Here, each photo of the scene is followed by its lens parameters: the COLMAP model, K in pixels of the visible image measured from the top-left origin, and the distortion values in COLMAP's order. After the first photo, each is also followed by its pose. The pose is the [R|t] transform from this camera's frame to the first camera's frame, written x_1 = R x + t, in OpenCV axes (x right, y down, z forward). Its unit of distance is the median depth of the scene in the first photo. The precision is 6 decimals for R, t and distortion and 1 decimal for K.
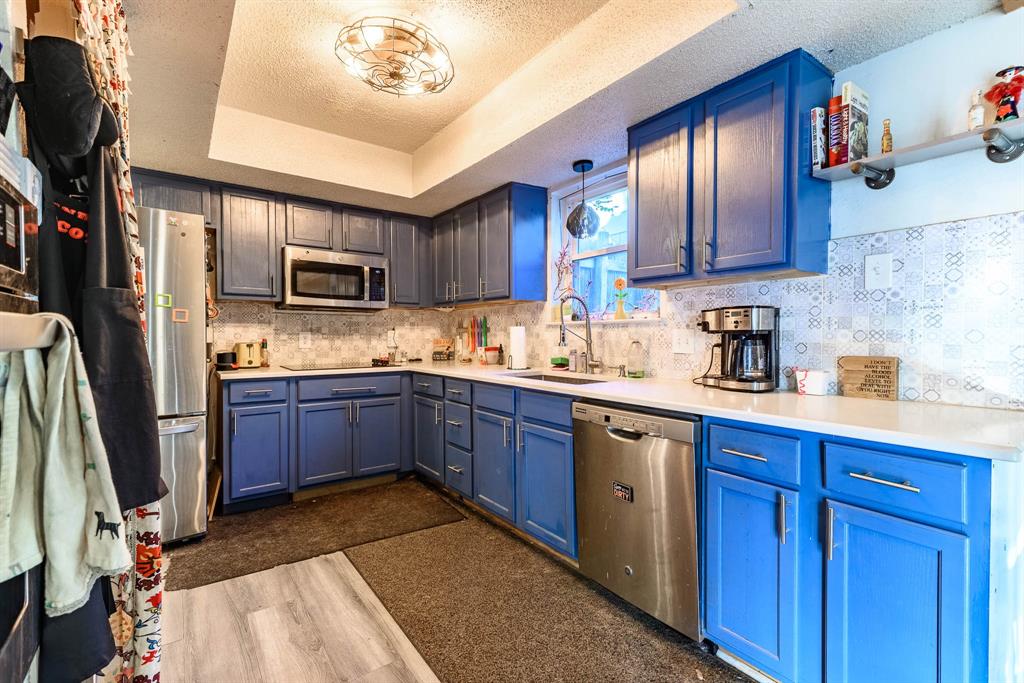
lens RADIAL K [[454.2, 0, 507.5], [0, 454.2, 338.8], [0, 0, 1]] dist [0.002485, 0.000390]
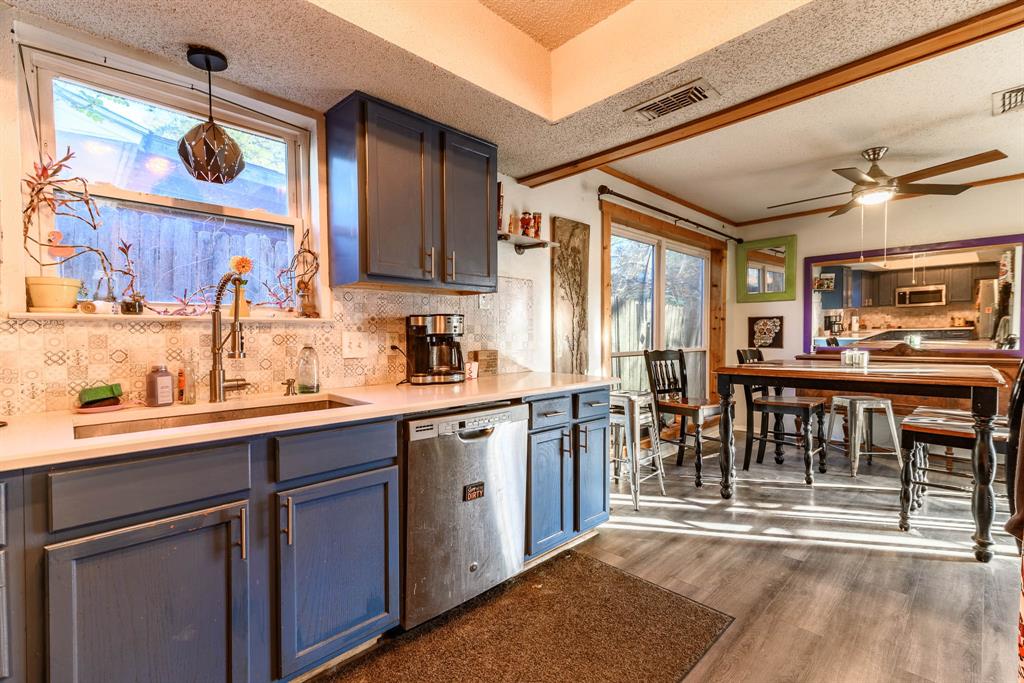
lens RADIAL K [[454.2, 0, 507.1], [0, 454.2, 342.9], [0, 0, 1]] dist [0.002485, 0.000390]
pose [[-0.150132, -0.012088, 0.988592, -0.699104], [0.016332, 0.999758, 0.014705, -0.009015], [-0.988531, 0.018354, -0.149898, 0.992015]]
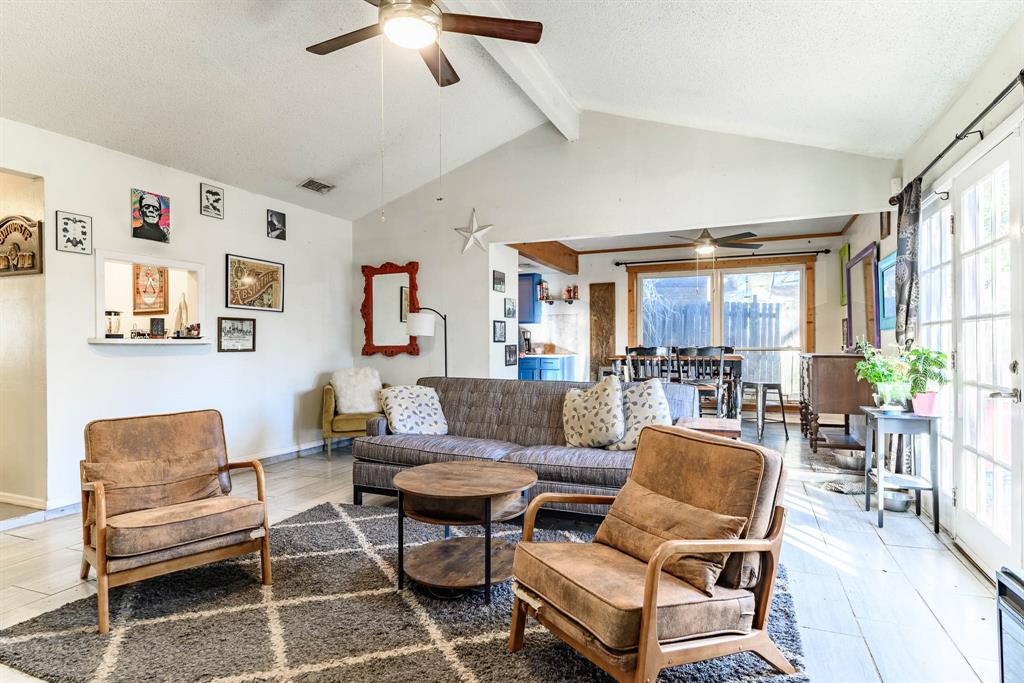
lens RADIAL K [[576.2, 0, 510.7], [0, 576.2, 343.5], [0, 0, 1]] dist [0.000106, 0.000002]
pose [[0.847113, -0.002459, 0.531407, -2.015734], [0.010318, 0.999877, -0.011821, 0.079440], [-0.531313, 0.015496, 0.847034, -2.863857]]
